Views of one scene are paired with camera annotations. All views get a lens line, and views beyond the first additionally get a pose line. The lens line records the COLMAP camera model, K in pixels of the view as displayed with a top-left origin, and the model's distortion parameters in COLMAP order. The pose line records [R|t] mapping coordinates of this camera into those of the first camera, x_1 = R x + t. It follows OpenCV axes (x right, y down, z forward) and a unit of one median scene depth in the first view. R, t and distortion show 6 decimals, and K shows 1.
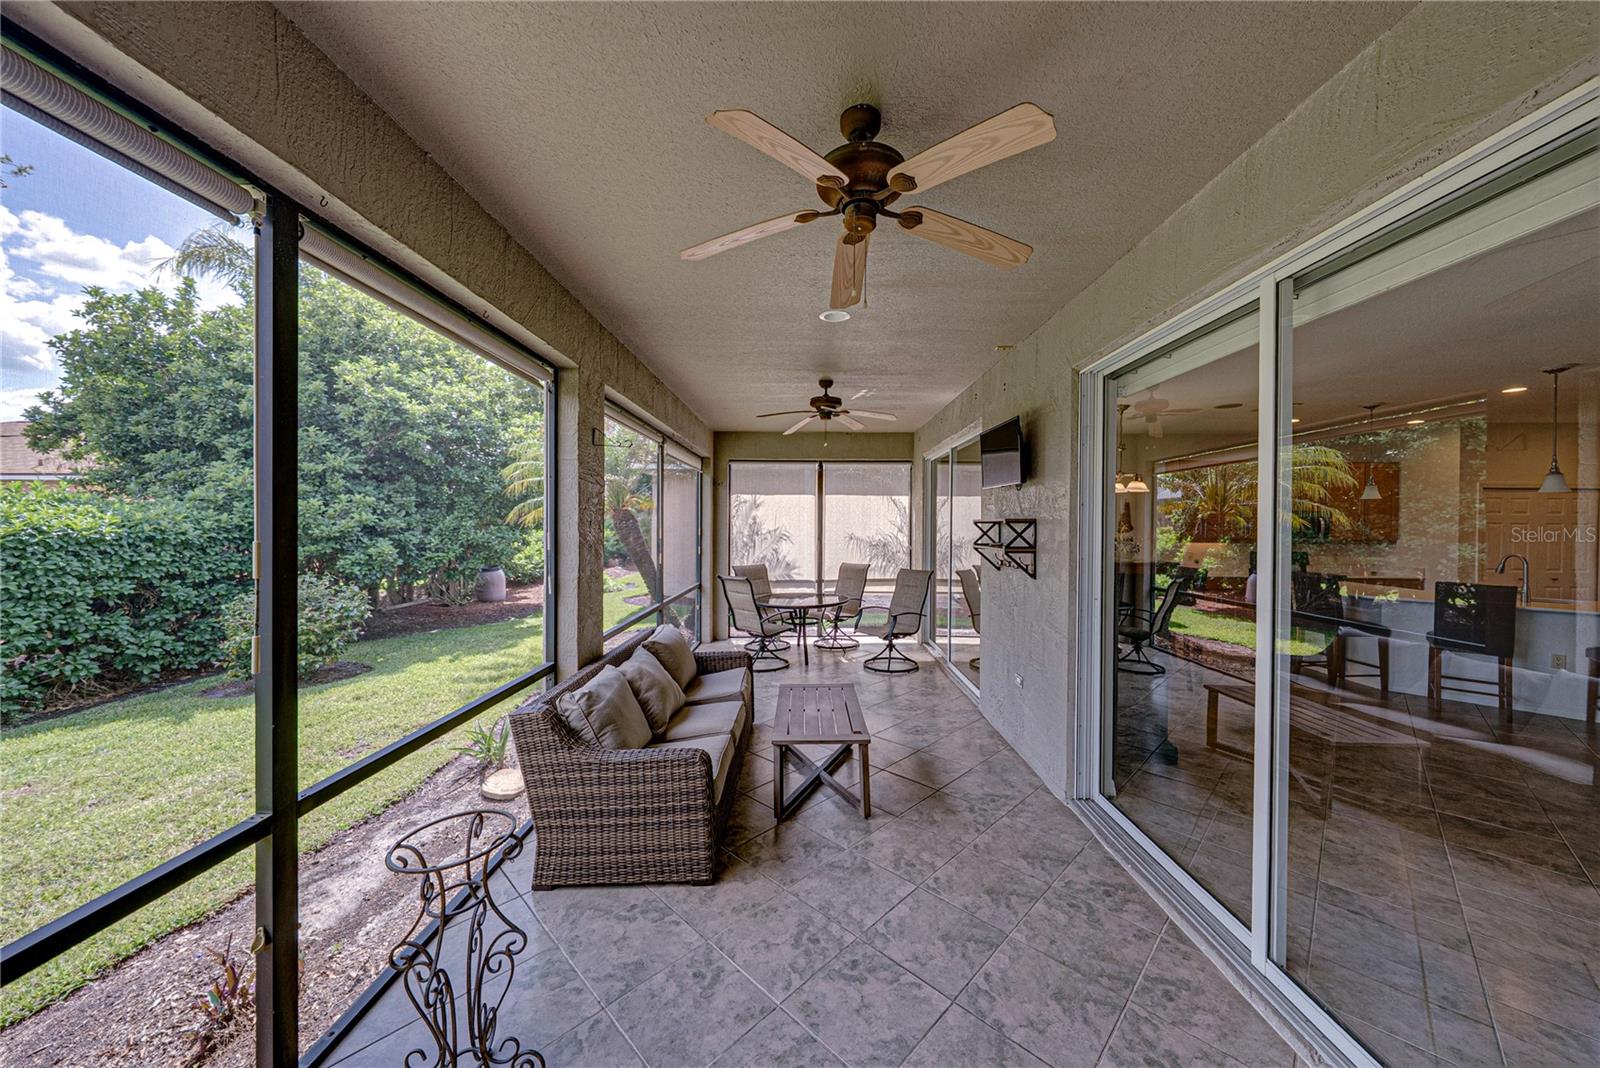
lens RADIAL K [[555.0, 0, 808.2], [0, 555.0, 527.2], [0, 0, 1]] dist [-0.002820, 0.000514]
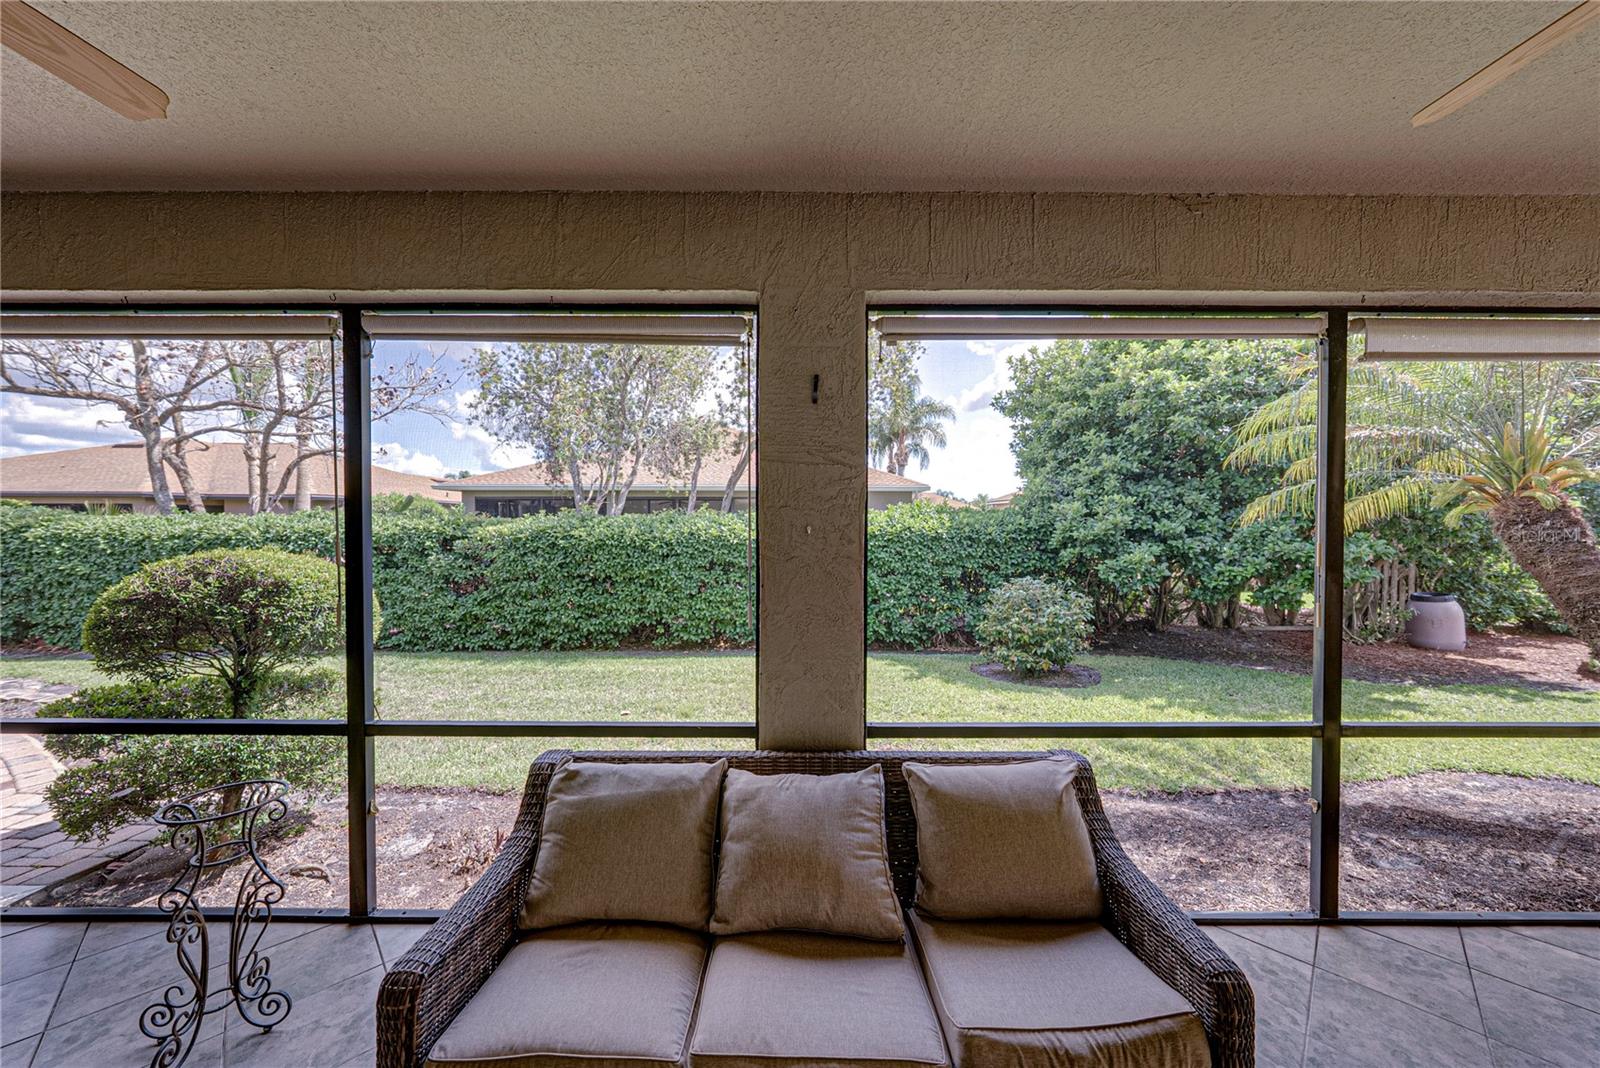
lens RADIAL K [[555.0, 0, 809.5], [0, 555.0, 529.2], [0, 0, 1]] dist [-0.002820, 0.000514]
pose [[0.000042, 0.007824, -0.999969, 0.133755], [-0.007419, 0.999942, 0.007824, -0.007205], [0.999972, 0.007419, 0.000100, 0.572647]]
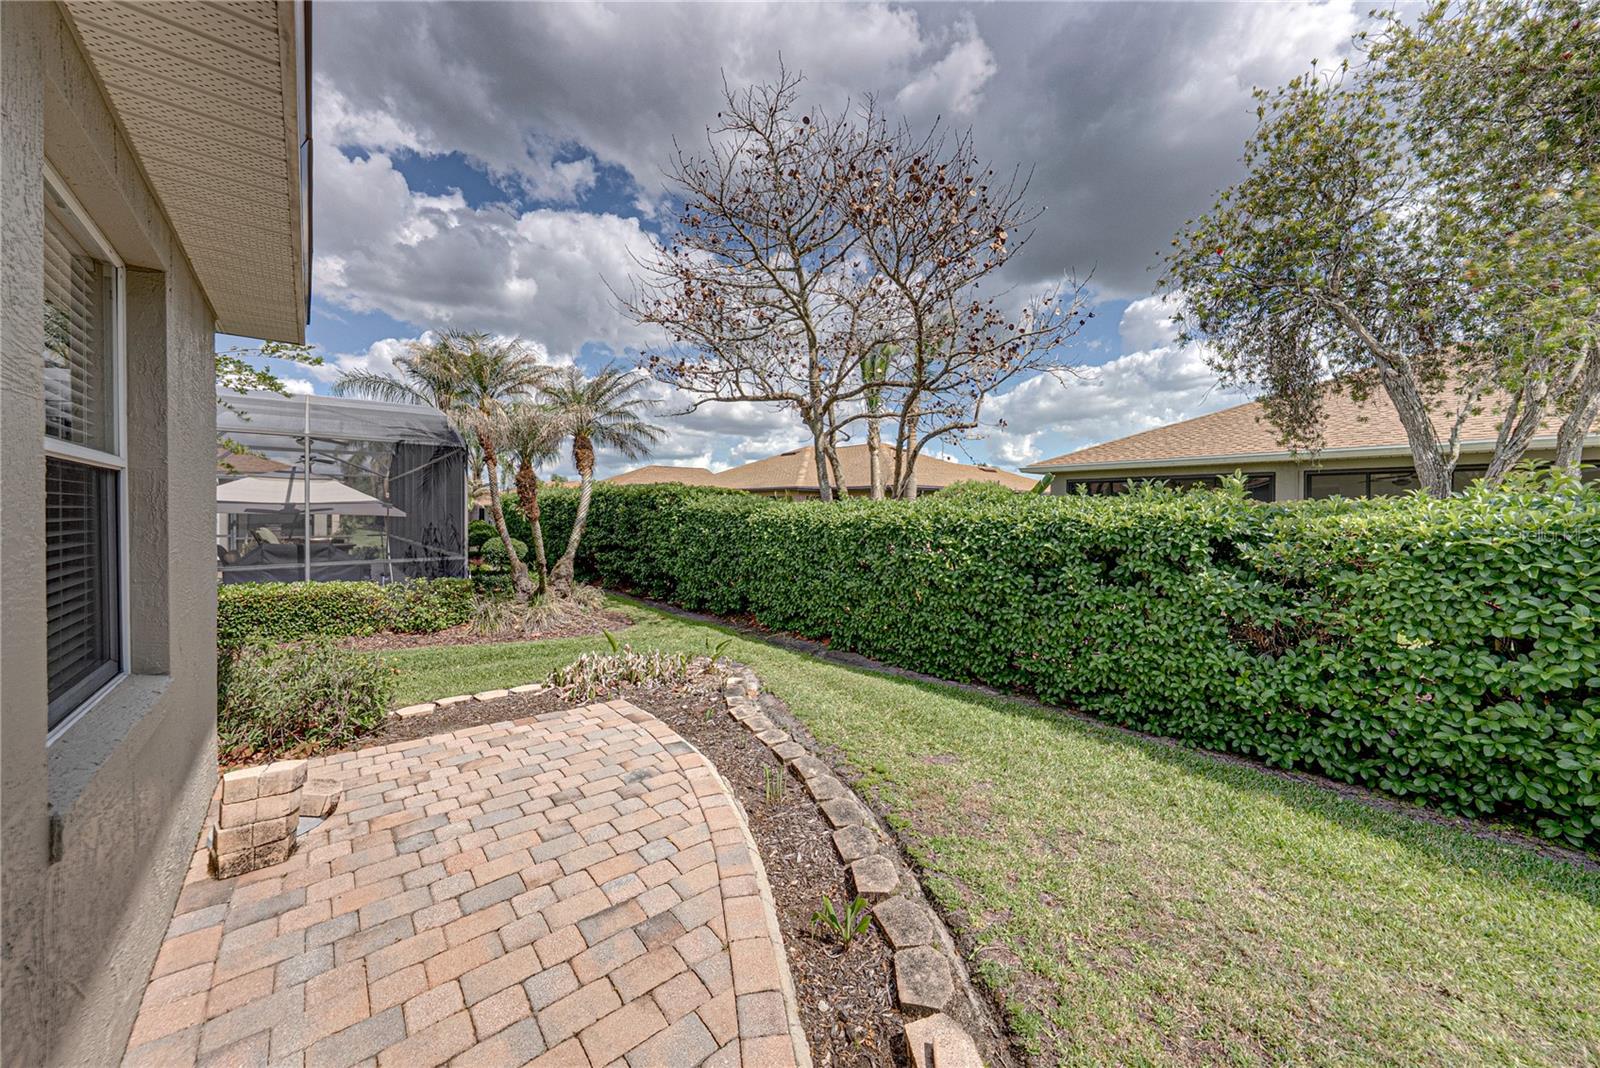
lens RADIAL K [[555.0, 0, 804.2], [0, 555.0, 514.5], [0, 0, 1]] dist [-0.002820, 0.000514]
pose [[-0.746668, -0.005488, -0.665174, -0.327269], [-0.014063, 0.999873, 0.007537, 0.003386], [0.665048, 0.014982, -0.746650, -0.107555]]
